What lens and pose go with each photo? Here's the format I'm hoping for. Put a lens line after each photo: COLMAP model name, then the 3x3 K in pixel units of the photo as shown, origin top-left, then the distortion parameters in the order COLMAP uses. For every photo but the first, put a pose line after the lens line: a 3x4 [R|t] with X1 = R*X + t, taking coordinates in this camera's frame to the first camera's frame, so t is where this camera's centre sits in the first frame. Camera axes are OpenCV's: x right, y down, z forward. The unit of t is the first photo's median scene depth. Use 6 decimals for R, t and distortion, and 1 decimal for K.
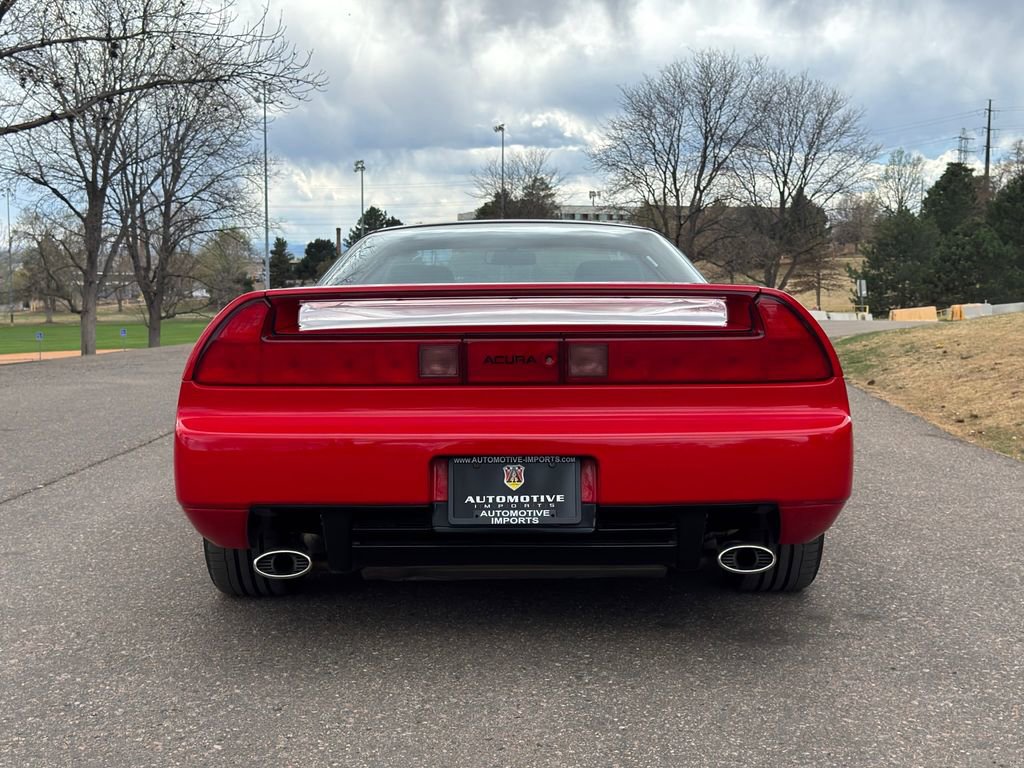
lens RADIAL K [[1405.6, 0, 511.5], [0, 1405.6, 379.9], [0, 0, 1]] dist [0.048224, 0.000000]
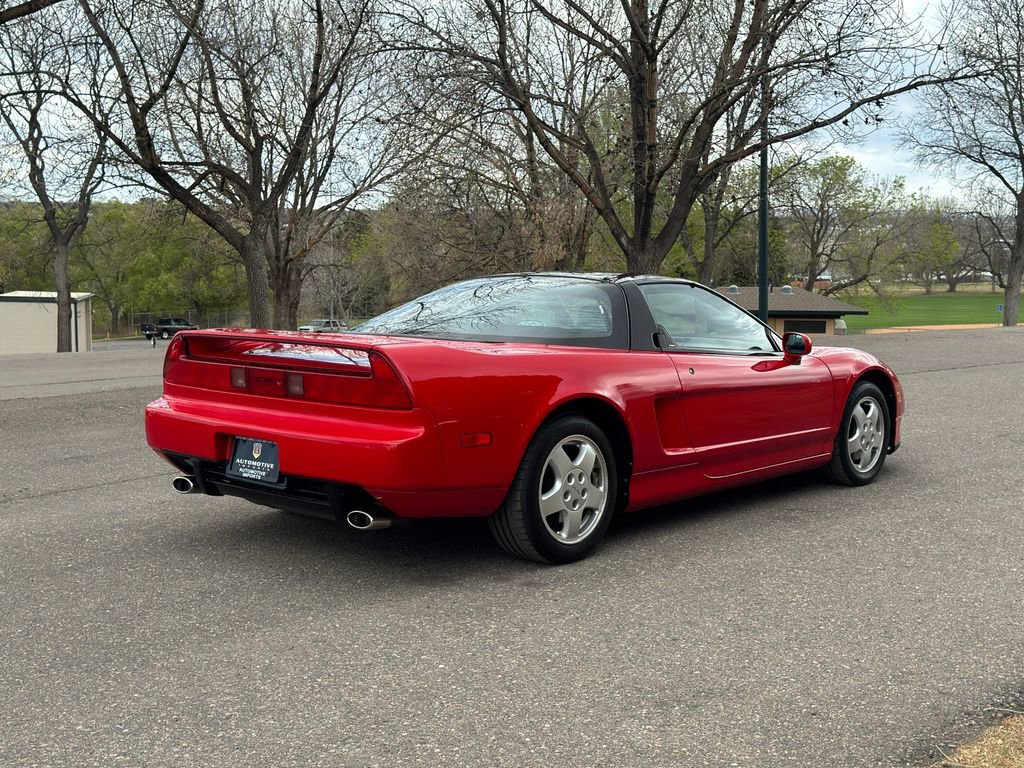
lens RADIAL K [[1405.6, 0, 512.1], [0, 1405.6, 384.3], [0, 0, 1]] dist [0.048224, 0.000000]
pose [[0.753696, 0.081712, -0.652124, 1.257275], [-0.063217, 0.996654, 0.051819, -0.110034], [0.654176, 0.002170, 0.756340, -0.063901]]
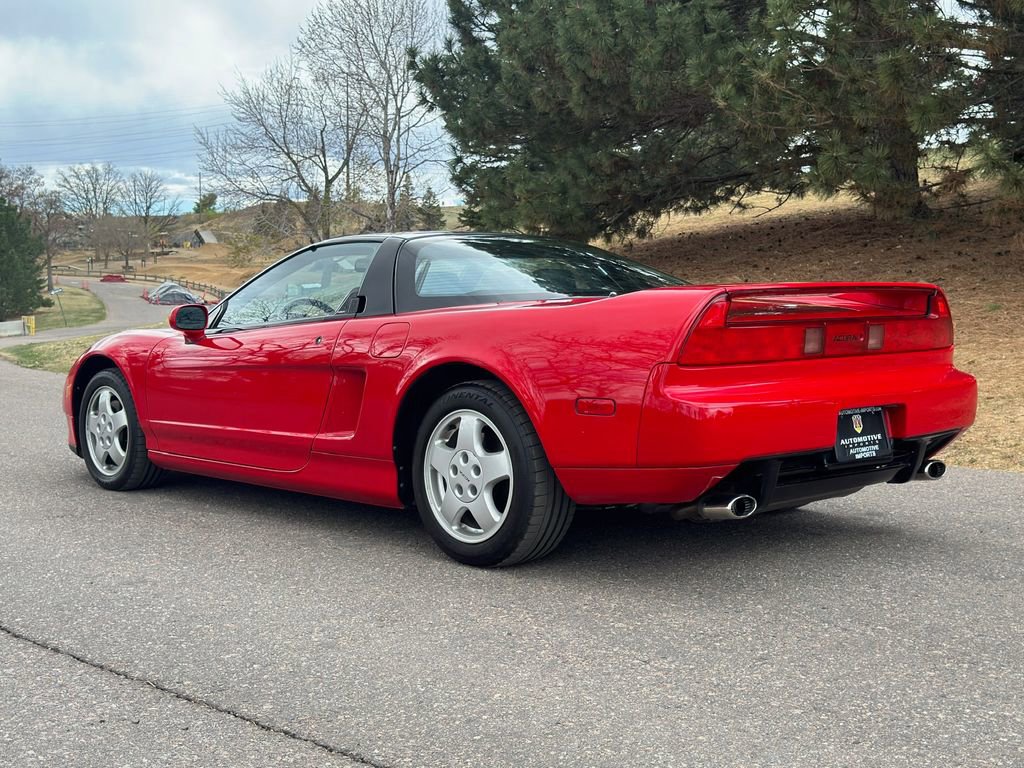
lens RADIAL K [[1405.6, 0, 511.5], [0, 1405.6, 389.7], [0, 0, 1]] dist [0.048224, 0.000000]
pose [[0.714379, -0.043412, 0.698411, -1.144169], [0.041687, 0.998941, 0.019452, -0.004436], [-0.698516, 0.015219, 0.715432, 0.242076]]
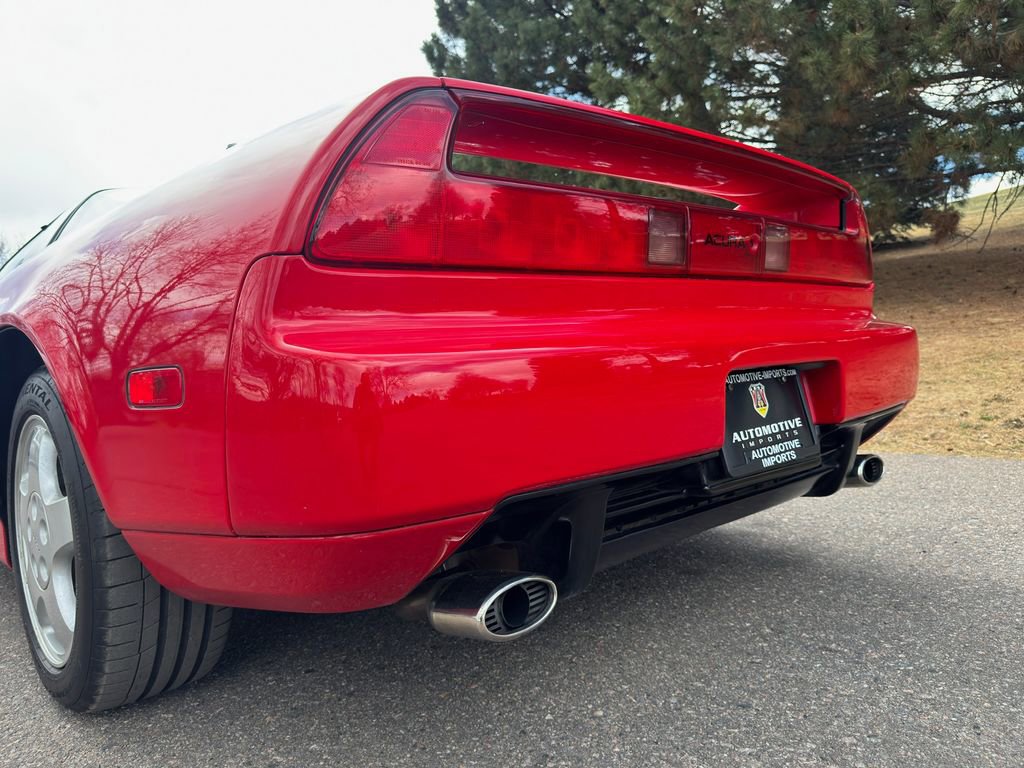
lens RADIAL K [[781.9, 0, 512.8], [0, 781.9, 384.2], [0, 0, 1]] dist [-0.031755, -0.000207]
pose [[0.712247, -0.059507, 0.699402, -0.350445], [0.100601, 0.994767, -0.017811, 0.052925], [-0.694682, 0.083046, 0.714507, 0.767670]]
